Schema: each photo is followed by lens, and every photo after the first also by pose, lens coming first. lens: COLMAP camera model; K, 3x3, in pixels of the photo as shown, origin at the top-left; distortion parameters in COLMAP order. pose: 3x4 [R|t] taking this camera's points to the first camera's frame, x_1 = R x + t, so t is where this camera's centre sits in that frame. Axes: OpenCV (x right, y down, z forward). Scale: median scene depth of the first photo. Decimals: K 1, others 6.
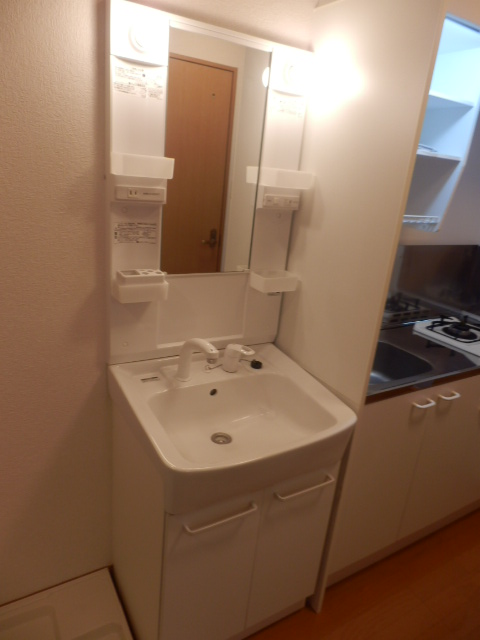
lens RADIAL K [[447.1, 0, 236.1], [0, 447.1, 320.8], [0, 0, 1]] dist [-0.004259, 0.004268]
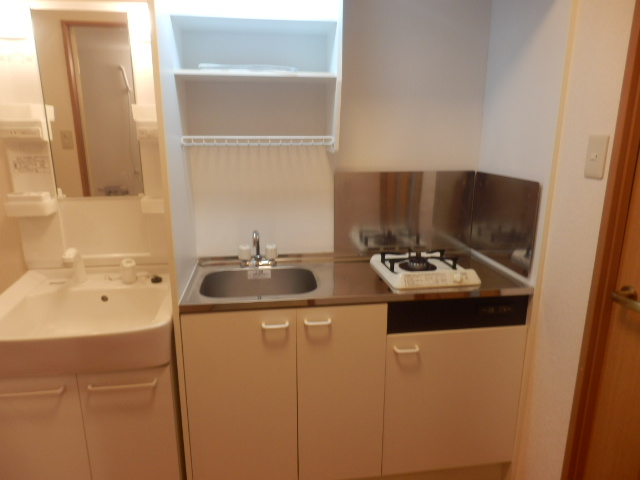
lens RADIAL K [[447.1, 0, 319.7], [0, 447.1, 239.6], [0, 0, 1]] dist [-0.004259, 0.004268]
pose [[0.919013, -0.000198, -0.394227, 1.054552], [-0.042008, 0.994257, -0.098428, 0.112838], [0.391982, 0.107018, 0.913727, 0.166809]]
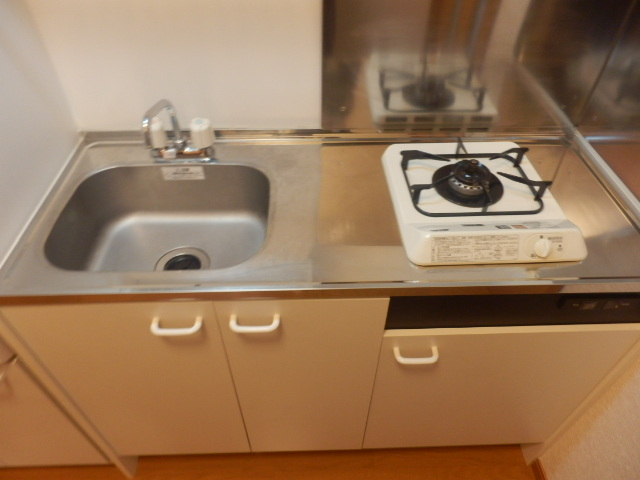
lens RADIAL K [[447.1, 0, 317.5], [0, 447.1, 241.4], [0, 0, 1]] dist [-0.004259, 0.004268]
pose [[0.874693, 0.272107, -0.401087, 0.893138], [-0.086382, 0.901804, 0.423423, -0.159352], [0.476918, -0.335718, 0.812307, 0.809346]]
